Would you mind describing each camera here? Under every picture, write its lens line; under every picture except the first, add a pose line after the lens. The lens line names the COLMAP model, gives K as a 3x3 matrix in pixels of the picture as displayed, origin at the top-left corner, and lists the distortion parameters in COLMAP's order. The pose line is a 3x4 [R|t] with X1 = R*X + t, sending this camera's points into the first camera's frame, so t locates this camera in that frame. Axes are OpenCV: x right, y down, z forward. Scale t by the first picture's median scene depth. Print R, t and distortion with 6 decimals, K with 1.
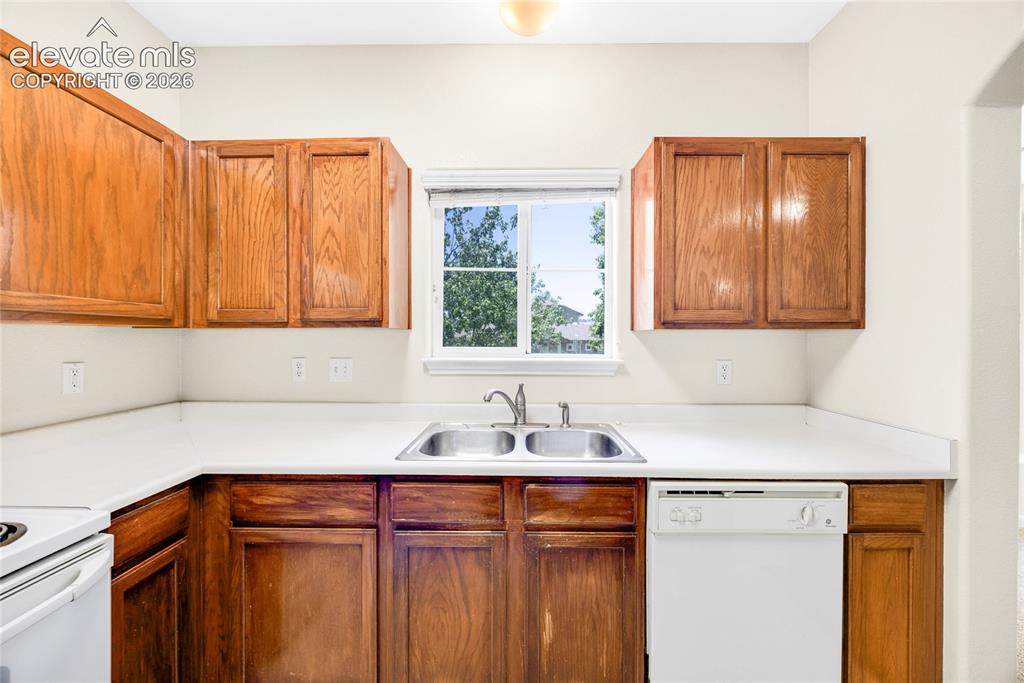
lens RADIAL K [[393.7, 0, 511.6], [0, 393.7, 340.2], [0, 0, 1]] dist [0.000915, 0.000195]
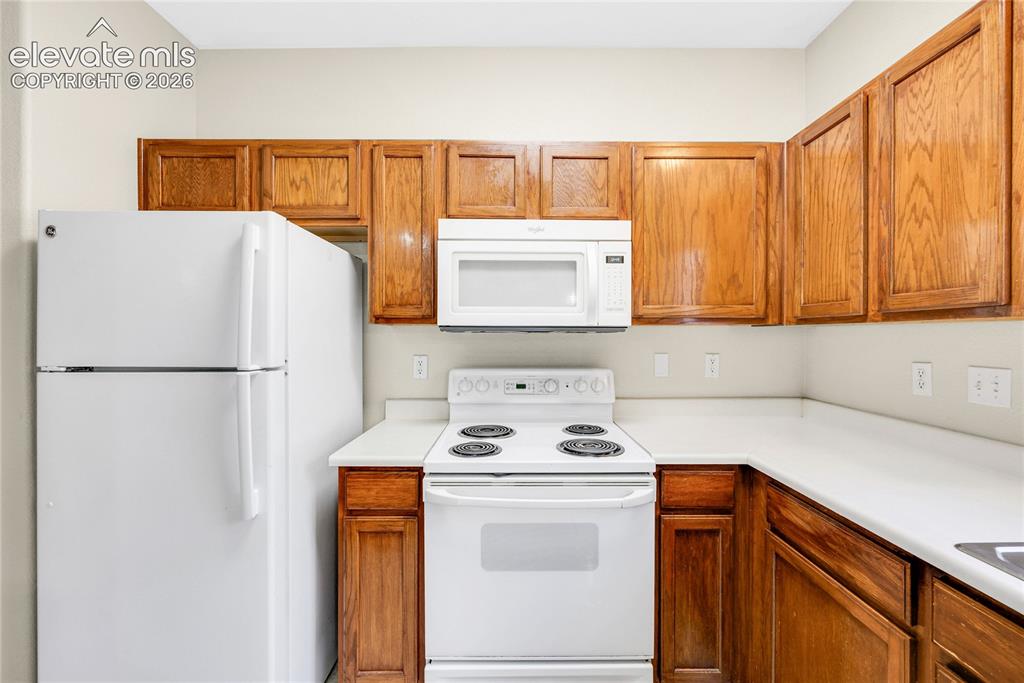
lens RADIAL K [[413.0, 0, 510.4], [0, 413.0, 336.2], [0, 0, 1]] dist [-0.001009, -0.000148]
pose [[0.020473, 0.004343, -0.999781, 0.254470], [-0.005336, 0.999977, 0.004234, -0.003708], [0.999776, 0.005248, 0.020495, 0.285671]]
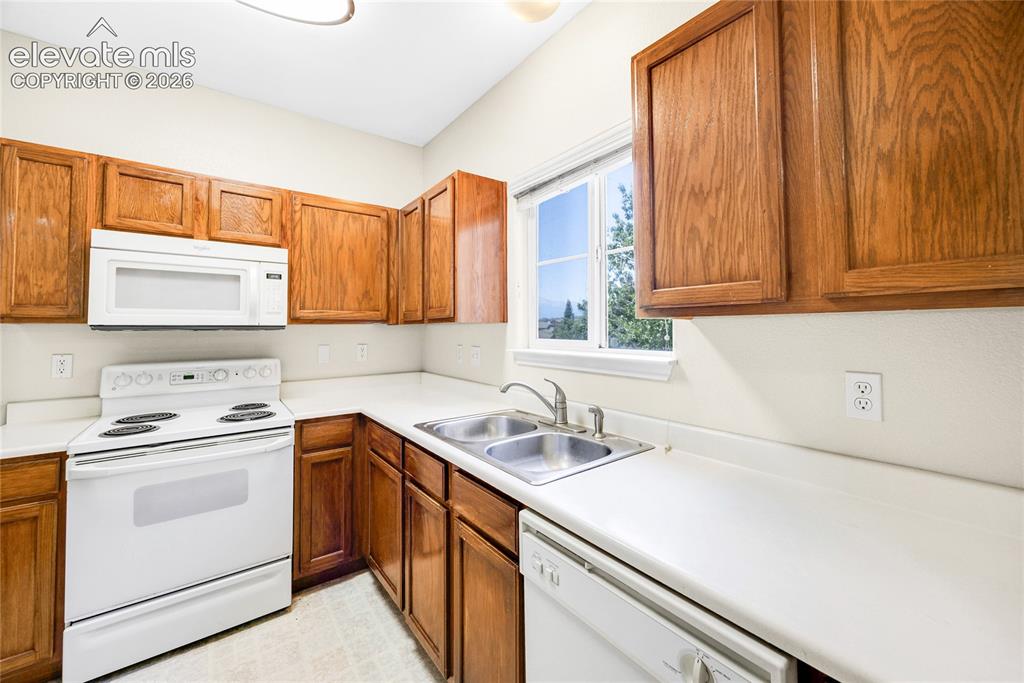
lens RADIAL K [[405.3, 0, 507.6], [0, 405.3, 315.7], [0, 0, 1]] dist [-0.001263, -0.000001]
pose [[0.605318, -0.030750, -0.795390, 0.821113], [0.003295, 0.999342, -0.036128, -0.006782], [0.795977, 0.019249, 0.605021, 0.372243]]
